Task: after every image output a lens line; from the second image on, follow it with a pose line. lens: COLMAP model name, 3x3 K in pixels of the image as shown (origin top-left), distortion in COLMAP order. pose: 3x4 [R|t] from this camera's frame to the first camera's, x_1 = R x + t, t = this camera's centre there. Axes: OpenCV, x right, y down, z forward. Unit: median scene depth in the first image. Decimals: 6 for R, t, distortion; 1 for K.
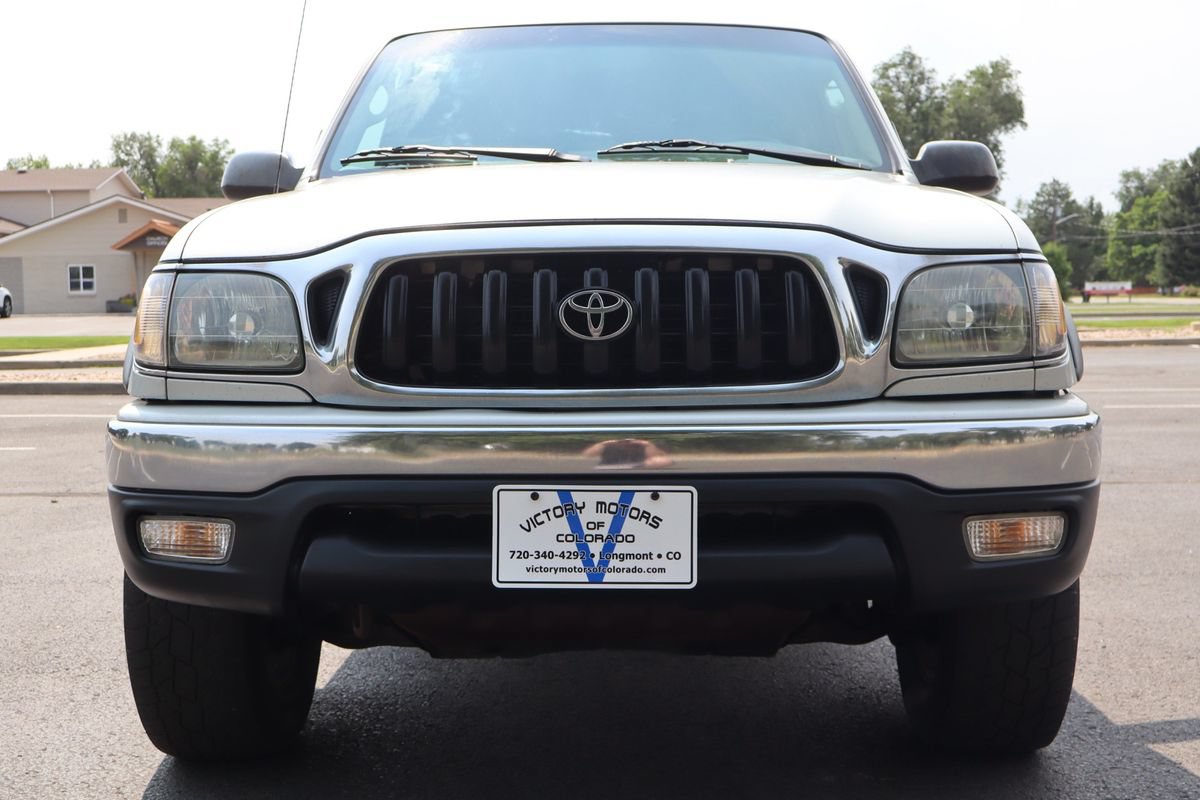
lens RADIAL K [[1583.9, 0, 600.0], [0, 1583.9, 400.0], [0, 0, 1]] dist [0.013827, 0.026085]
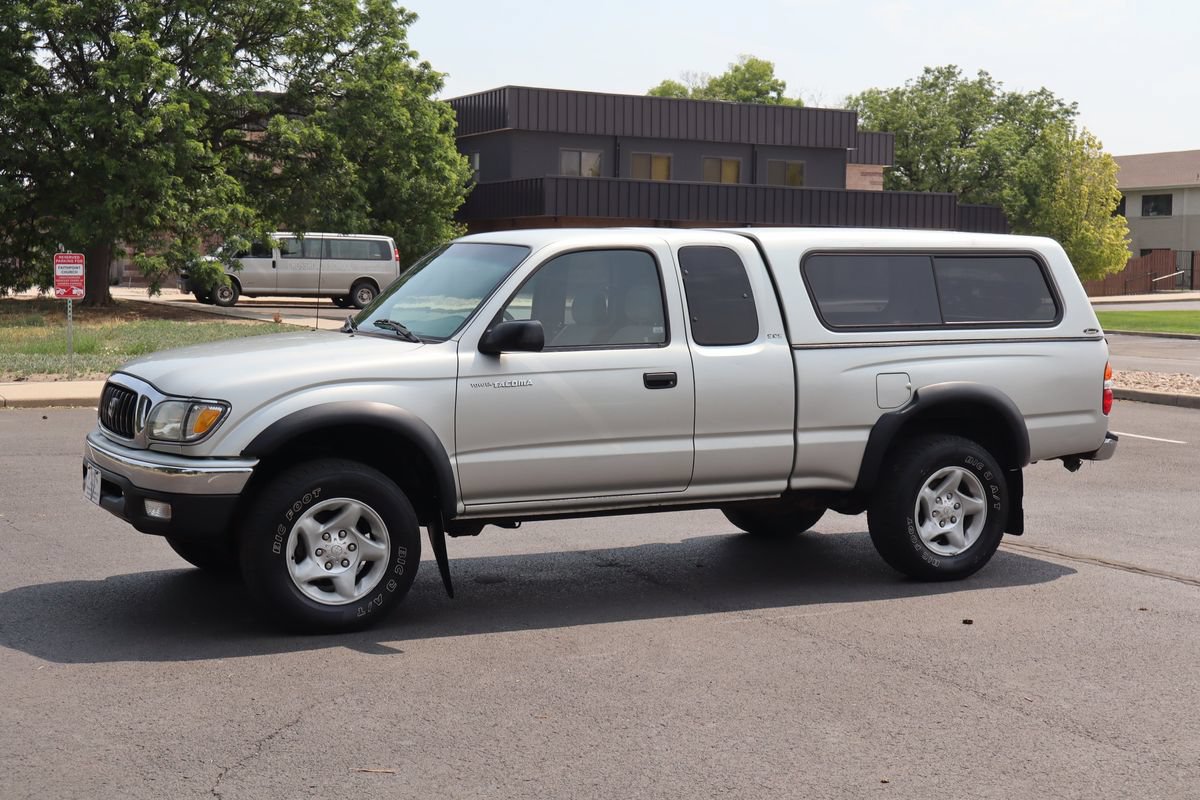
lens RADIAL K [[1734.2, 0, 603.5], [0, 1734.2, 420.9], [0, 0, 1]] dist [0.074022, -0.030563]
pose [[0.470501, 0.102005, -0.876484, 3.056232], [-0.077365, 0.994239, 0.074180, -0.319619], [0.879002, 0.032908, 0.475682, 0.288765]]
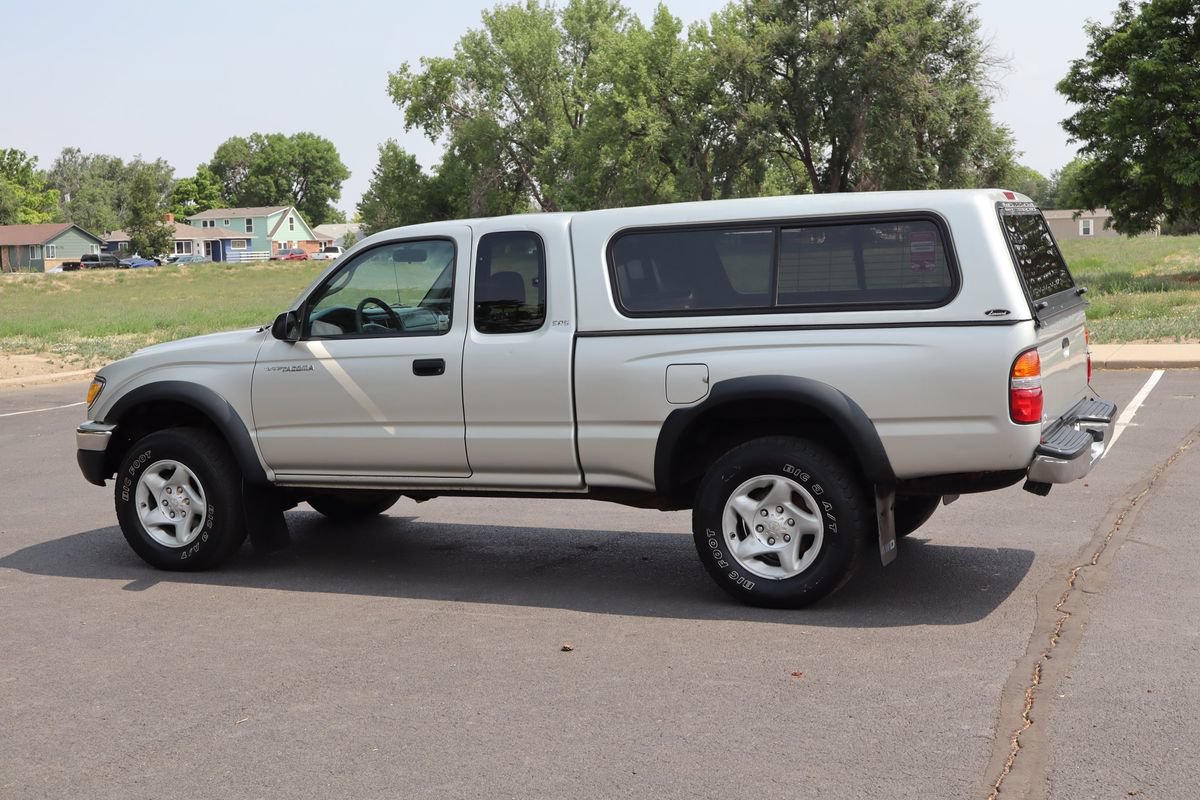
lens RADIAL K [[1583.9, 0, 600.0], [0, 1583.9, 400.0], [0, 0, 1]] dist [0.013827, 0.026085]
pose [[-0.393724, 0.121180, -0.911206, 2.894757], [-0.013111, 0.990432, 0.137381, -0.513171], [0.919135, 0.066037, -0.388368, 3.285937]]
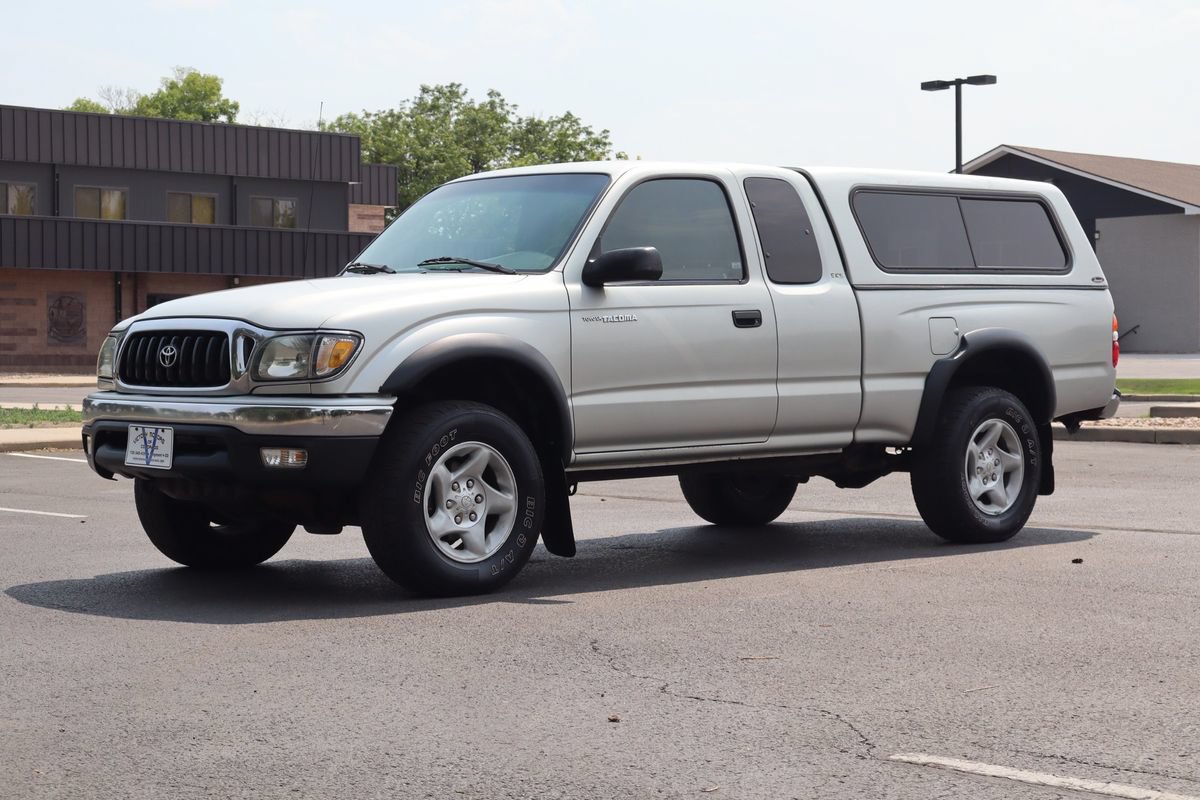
lens RADIAL K [[2287.5, 0, 600.0], [0, 2287.5, 400.0], [0, 0, 1]] dist [0.023436, 0.063740]
pose [[0.699114, 0.025615, -0.714551, 2.889432], [-0.048374, 0.998763, -0.011526, 0.020653], [0.713372, 0.042624, 0.699488, -0.944882]]
